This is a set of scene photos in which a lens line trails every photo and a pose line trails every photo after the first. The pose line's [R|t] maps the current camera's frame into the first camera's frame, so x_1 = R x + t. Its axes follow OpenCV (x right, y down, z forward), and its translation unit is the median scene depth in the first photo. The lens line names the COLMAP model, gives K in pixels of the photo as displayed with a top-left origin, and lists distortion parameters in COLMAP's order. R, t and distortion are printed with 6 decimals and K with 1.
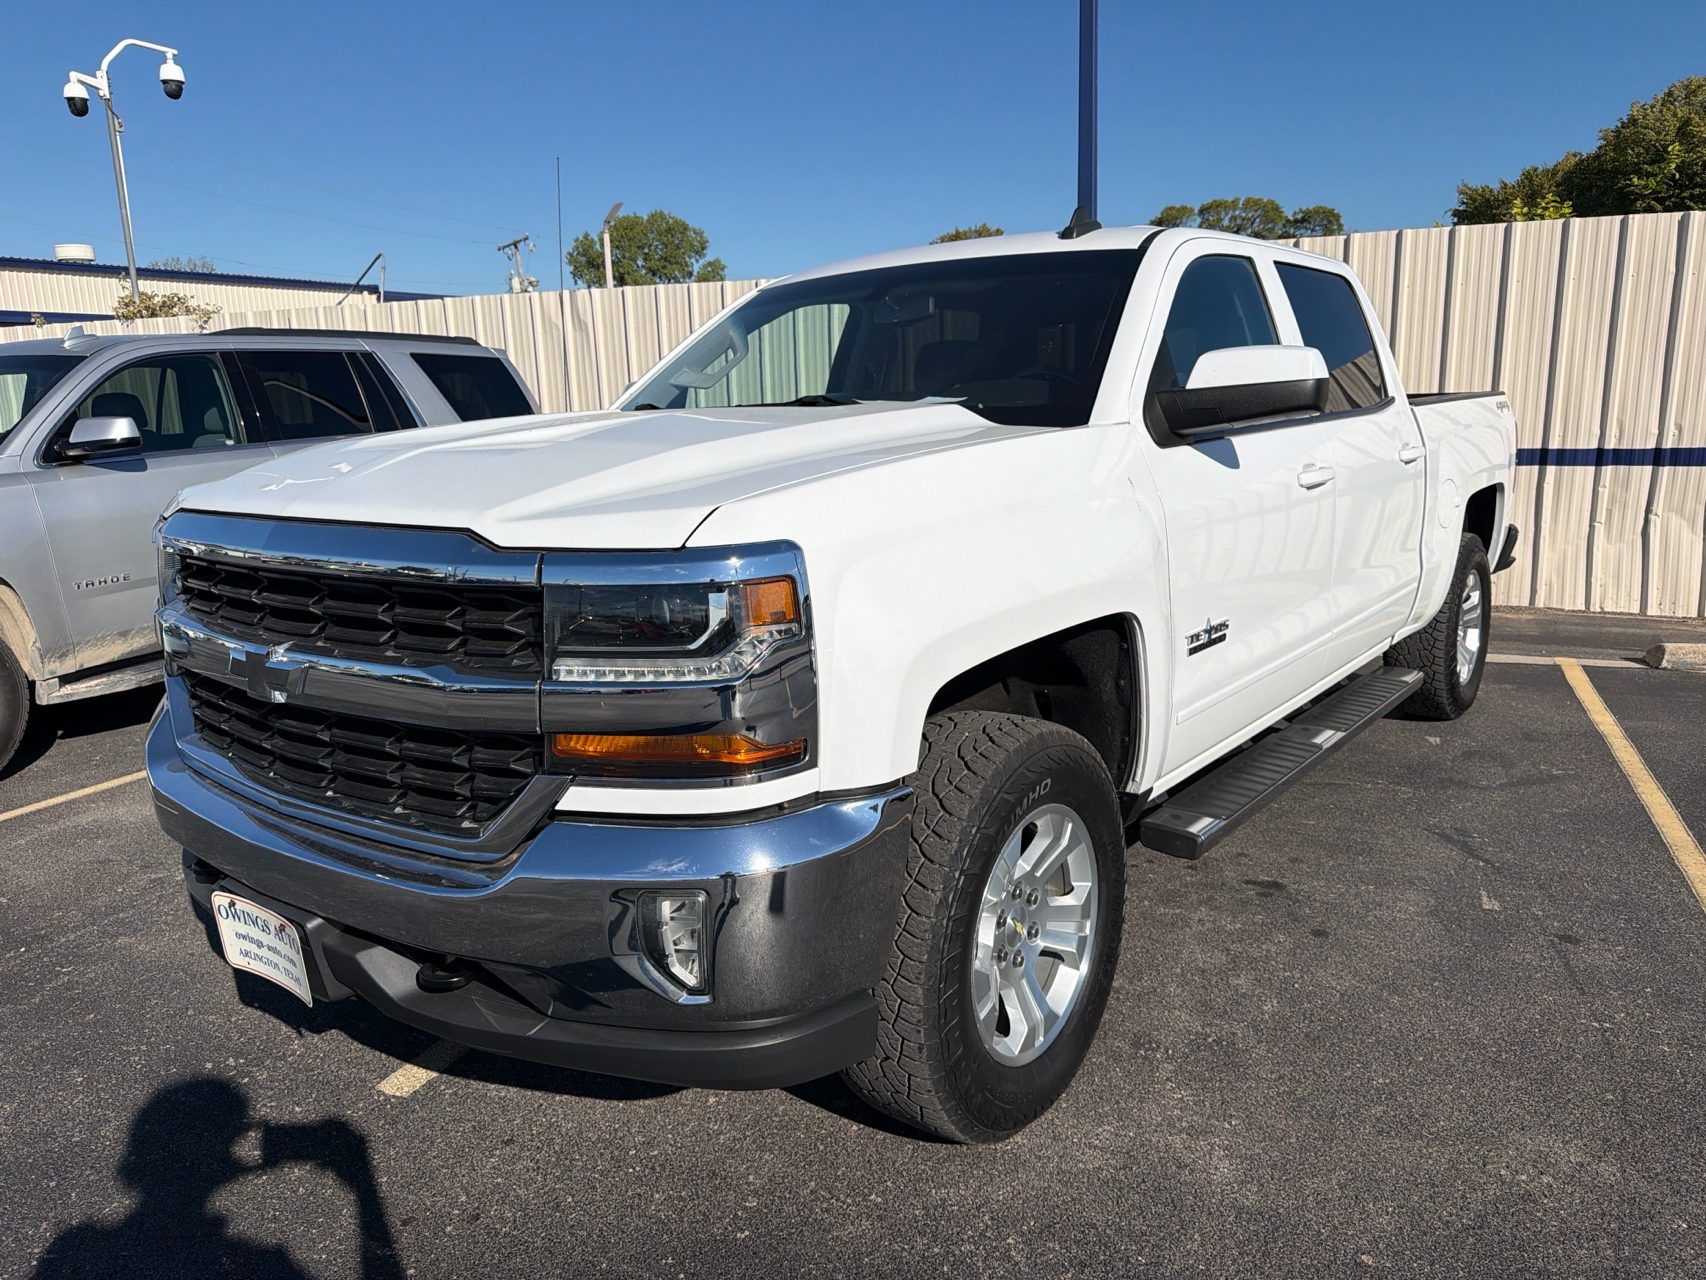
lens RADIAL K [[1261.1, 0, 871.3], [0, 1261.1, 640.9], [0, 0, 1]] dist [0.010296, -0.011228]
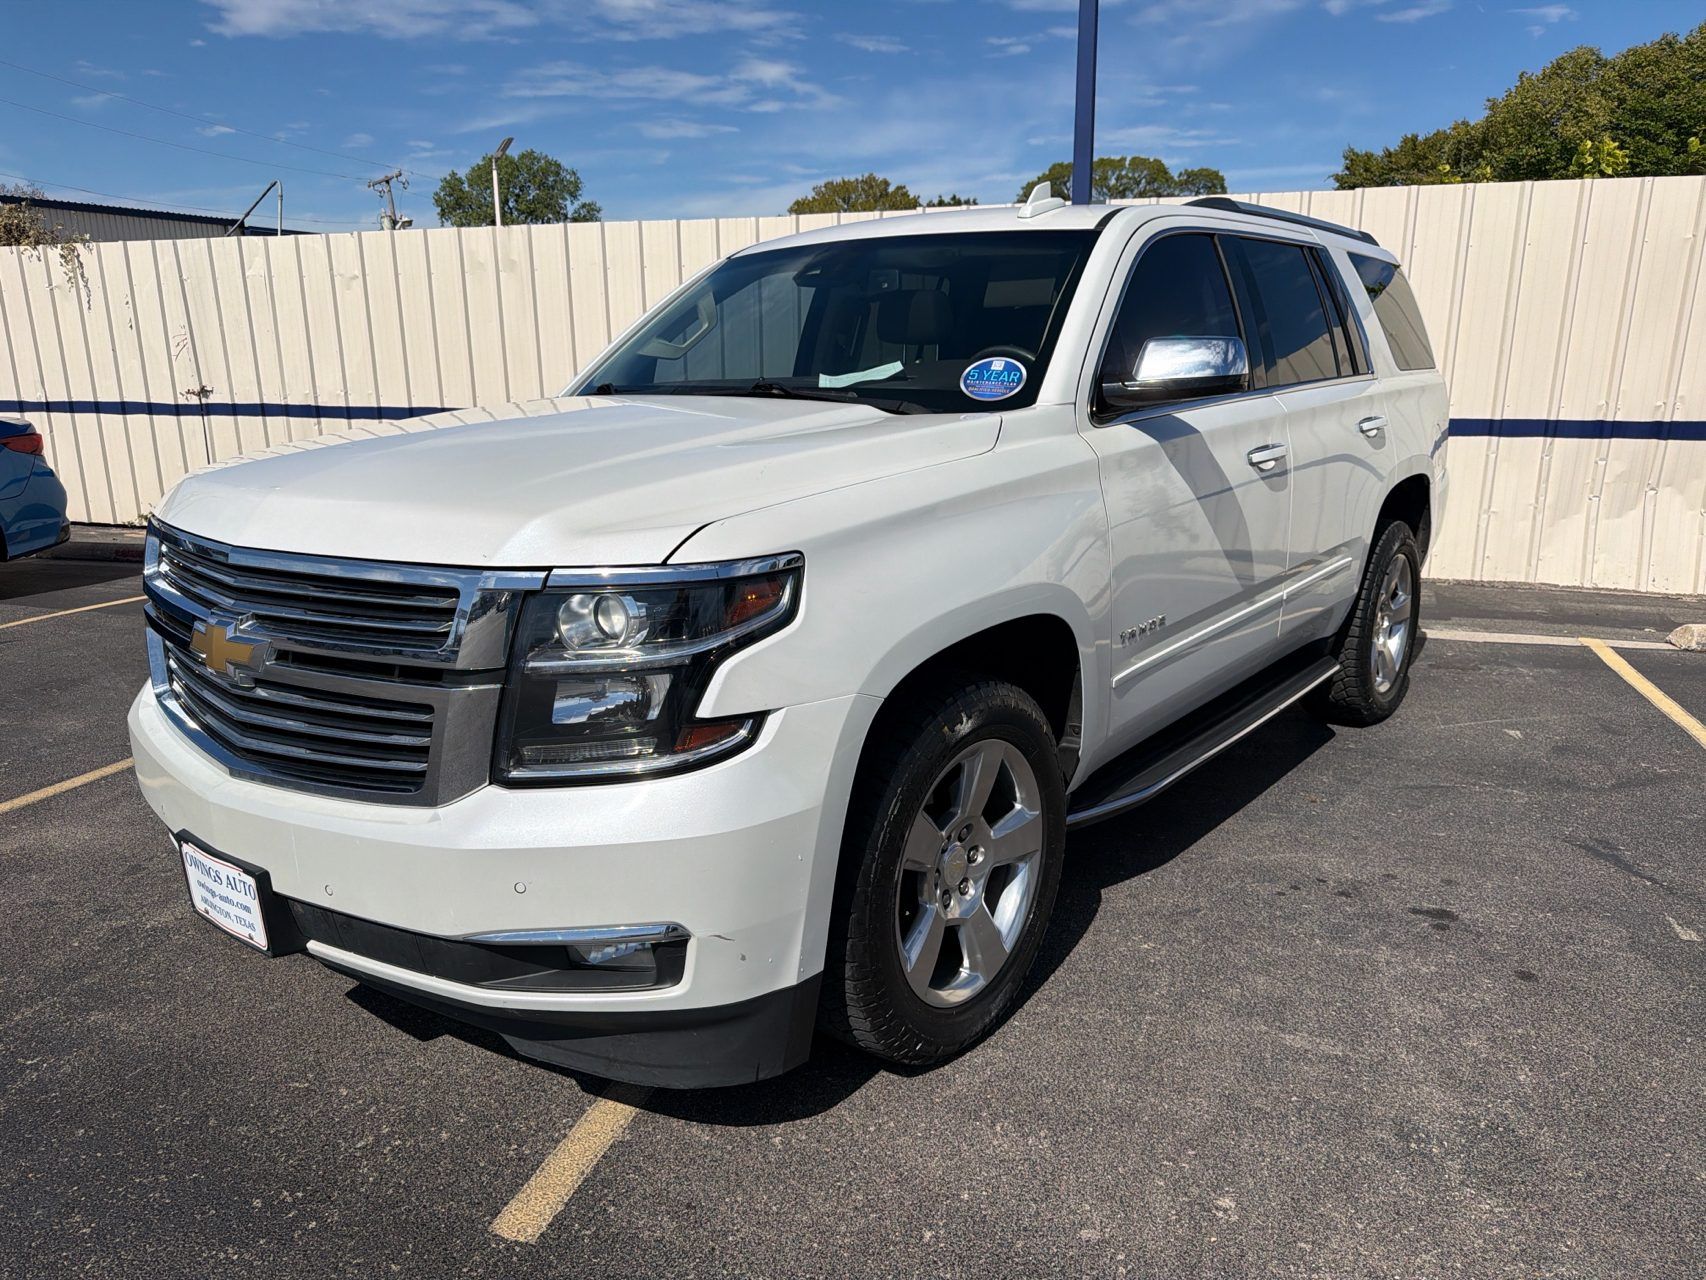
lens RADIAL K [[1261.1, 0, 871.3], [0, 1261.1, 640.9], [0, 0, 1]] dist [0.010296, -0.011228]
pose [[0.995254, -0.000523, 0.097309, -0.097206], [-0.002950, 0.999364, 0.035544, -0.017661], [-0.097266, -0.035662, 0.994619, 0.086542]]
